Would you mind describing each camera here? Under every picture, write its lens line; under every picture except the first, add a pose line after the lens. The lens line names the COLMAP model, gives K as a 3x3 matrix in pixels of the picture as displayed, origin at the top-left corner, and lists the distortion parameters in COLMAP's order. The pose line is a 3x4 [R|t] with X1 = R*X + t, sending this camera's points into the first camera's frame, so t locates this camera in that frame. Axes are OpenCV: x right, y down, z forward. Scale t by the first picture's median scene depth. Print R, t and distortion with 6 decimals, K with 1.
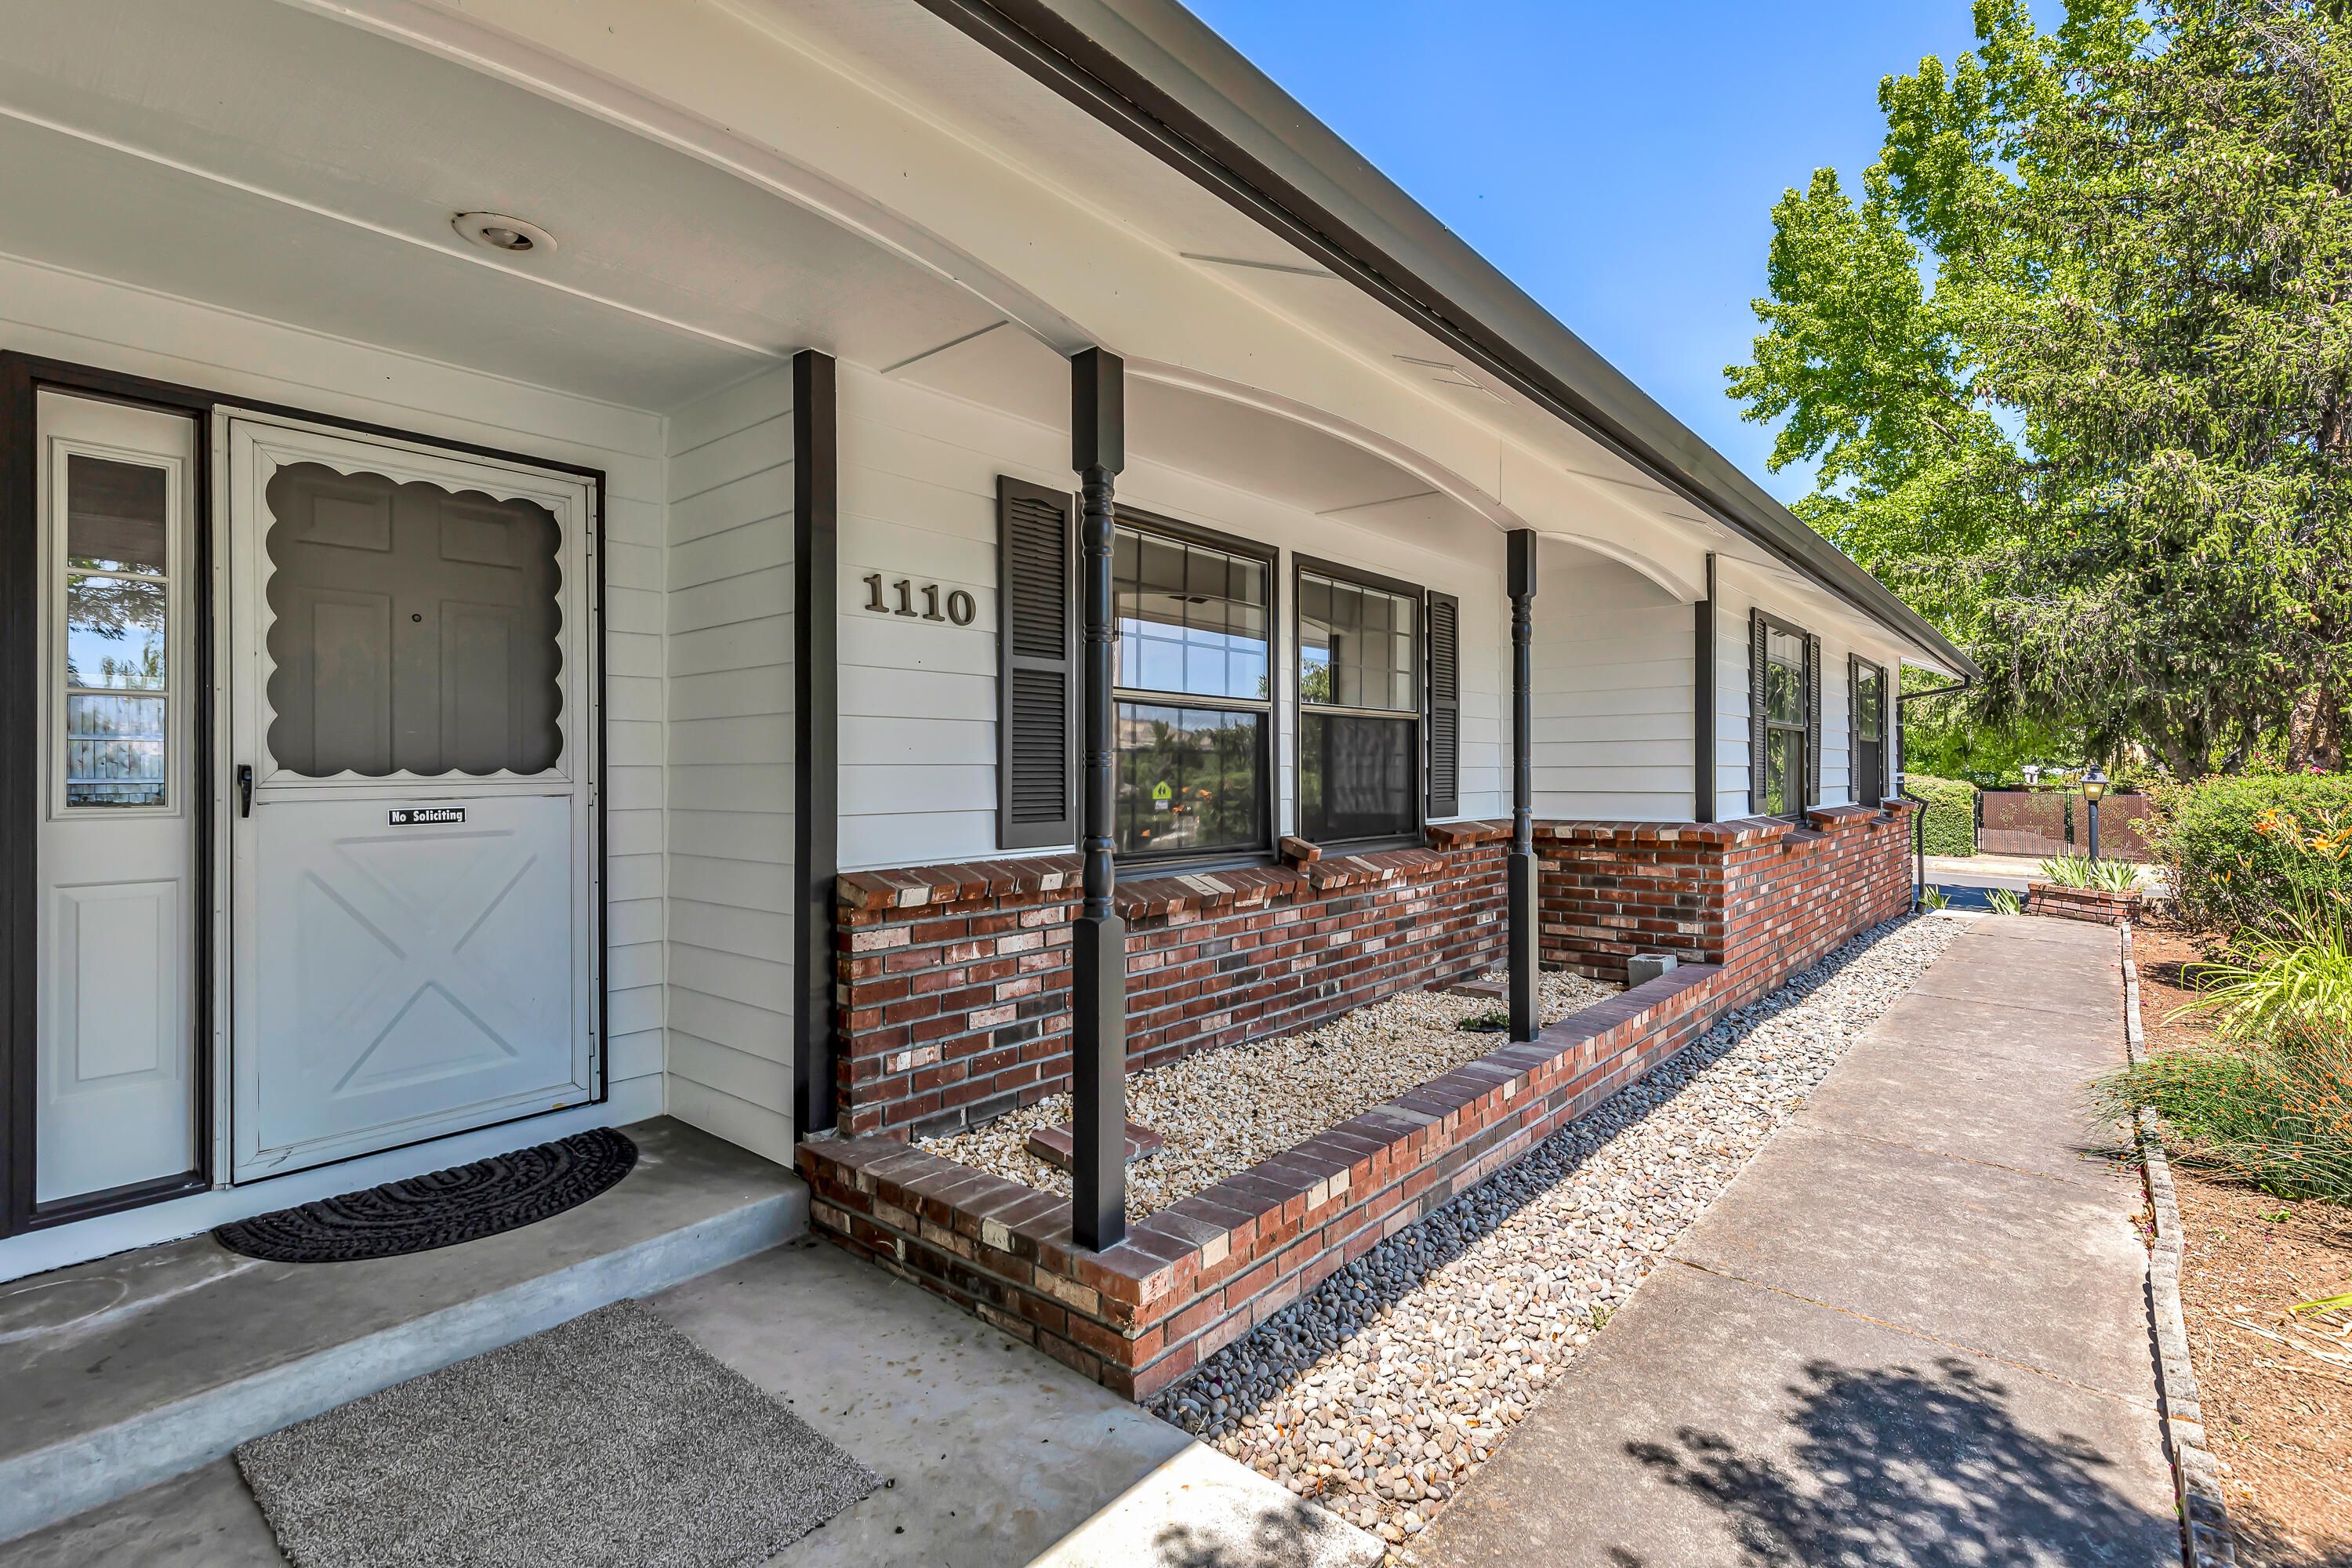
lens RADIAL K [[1084.2, 0, 1175.9], [0, 1084.2, 773.9], [0, 0, 1]] dist [0.002528, 0.000172]
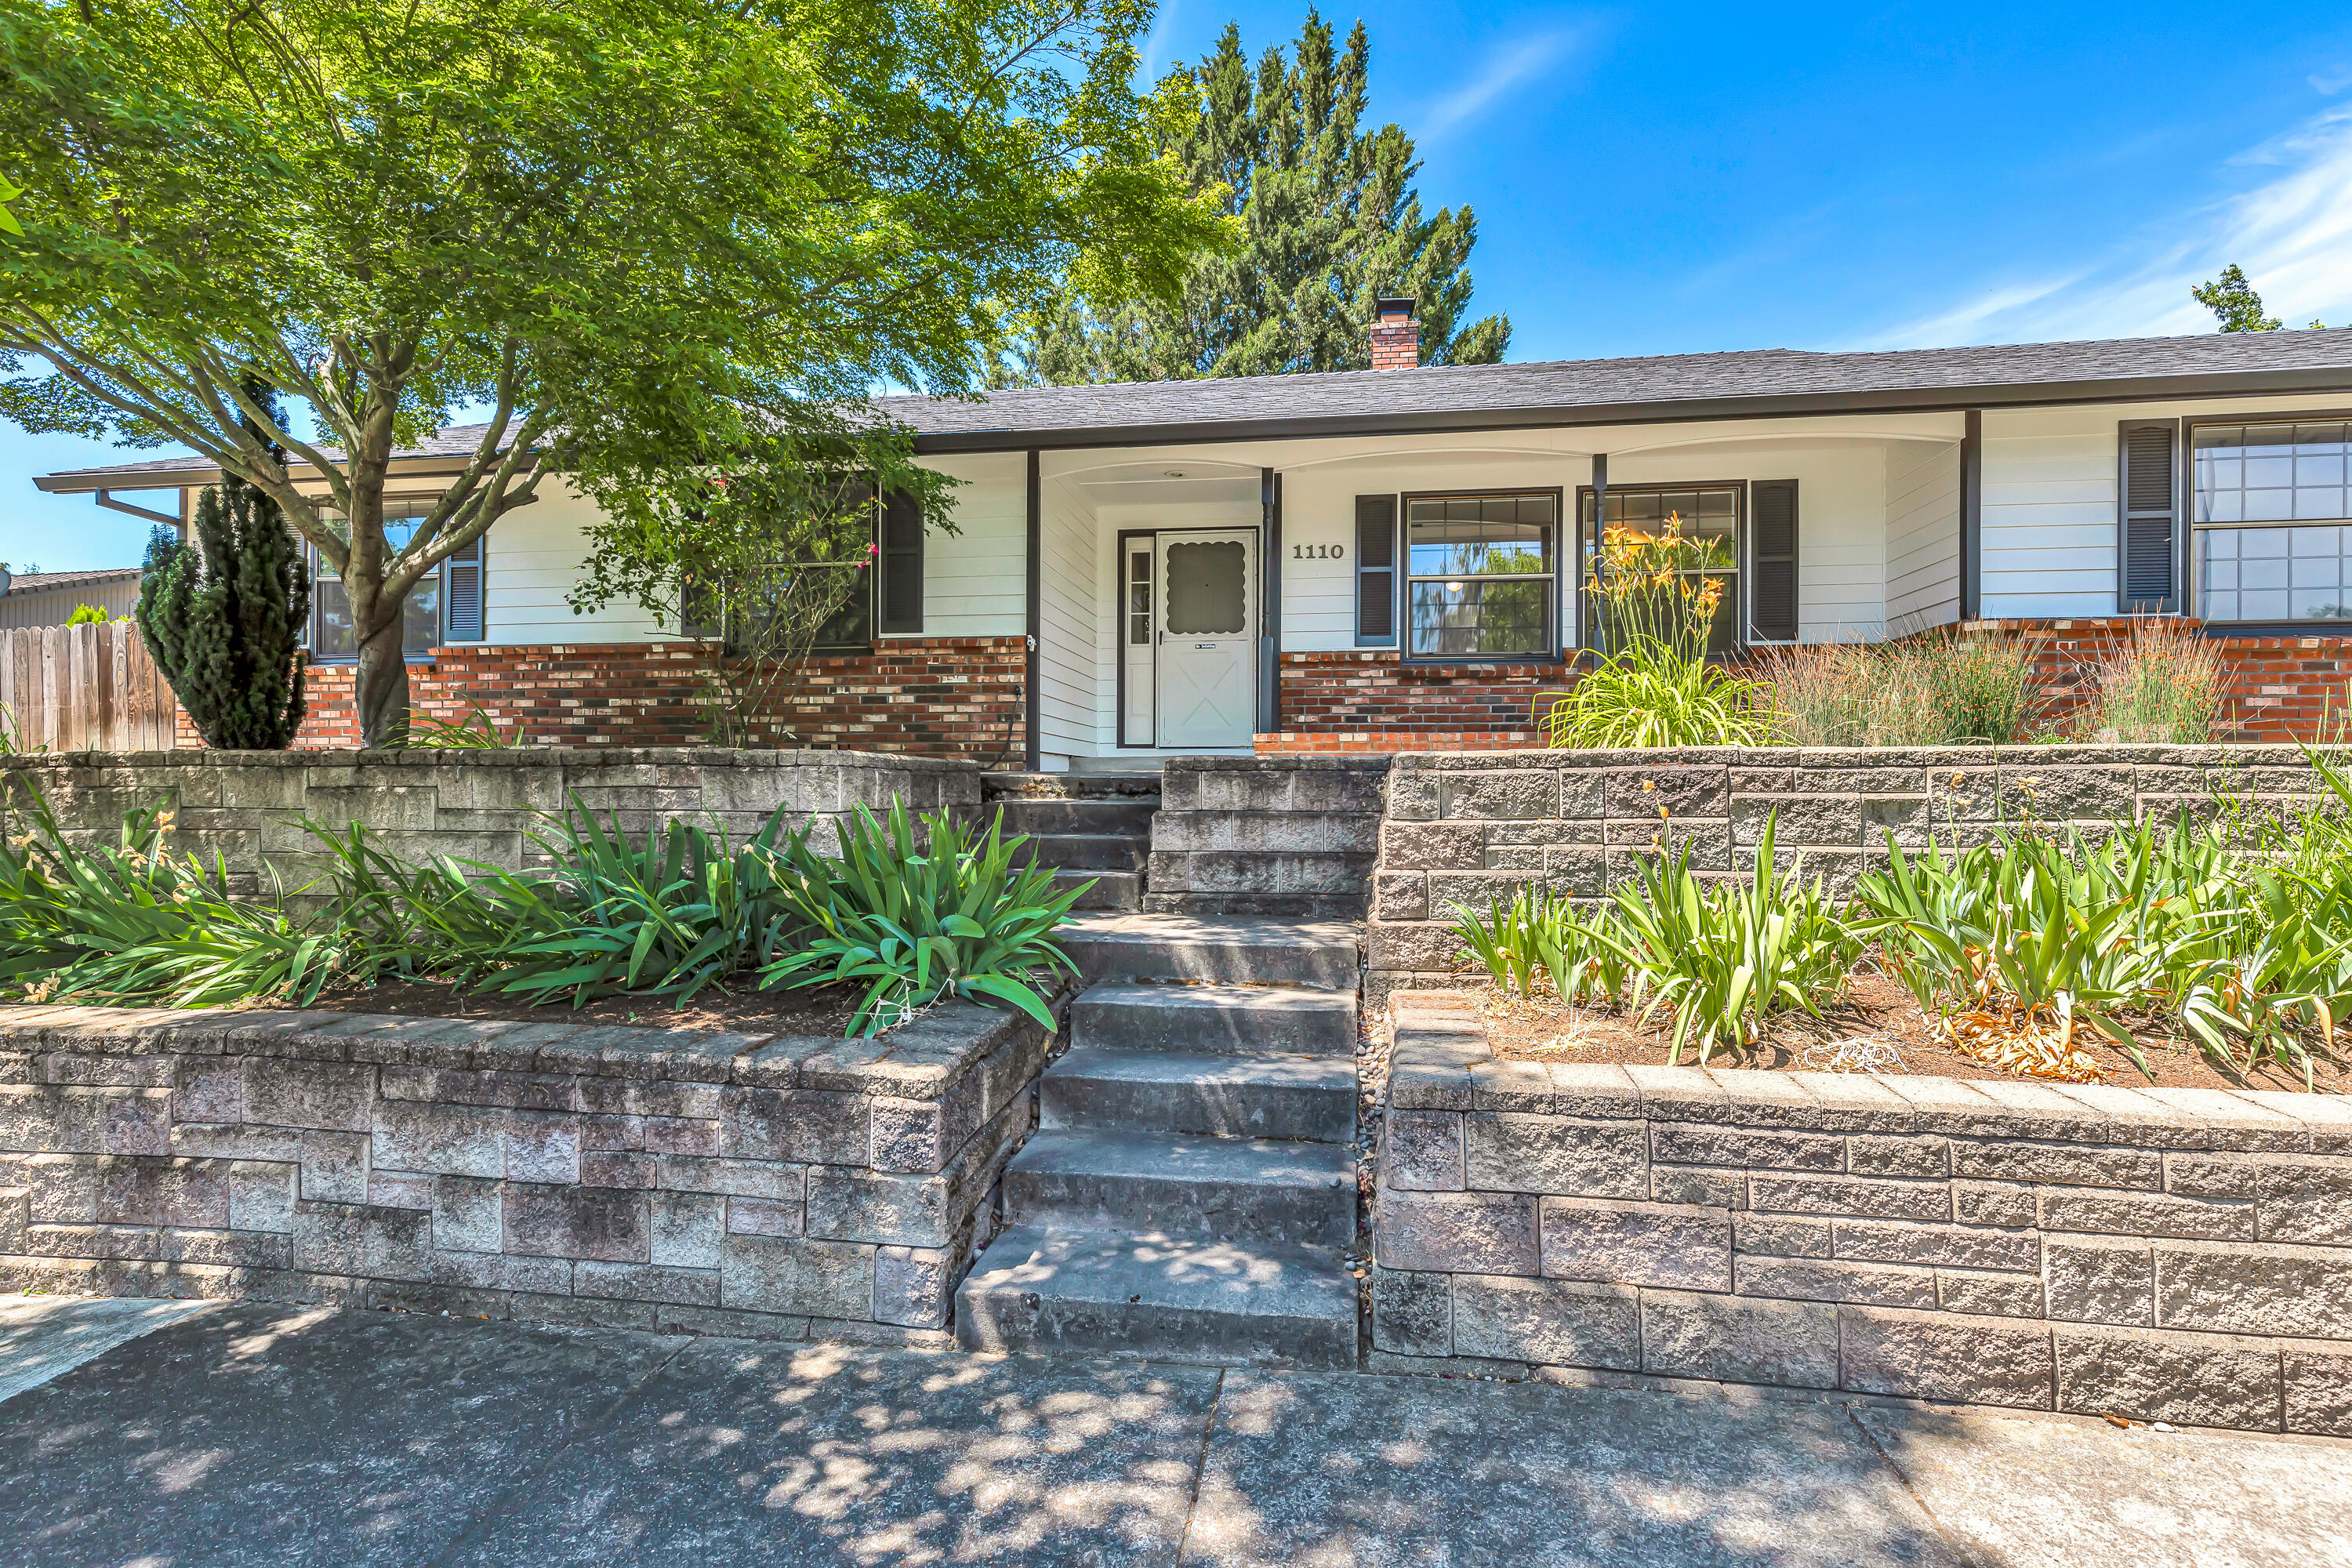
lens RADIAL K [[1084.2, 0, 1183.2], [0, 1084.2, 779.7], [0, 0, 1]] dist [0.002528, 0.000172]
pose [[0.520417, 0.005827, -0.853893, 1.885407], [-0.005514, 0.999979, 0.003463, 0.395744], [0.853895, 0.002906, 0.520438, -0.674961]]
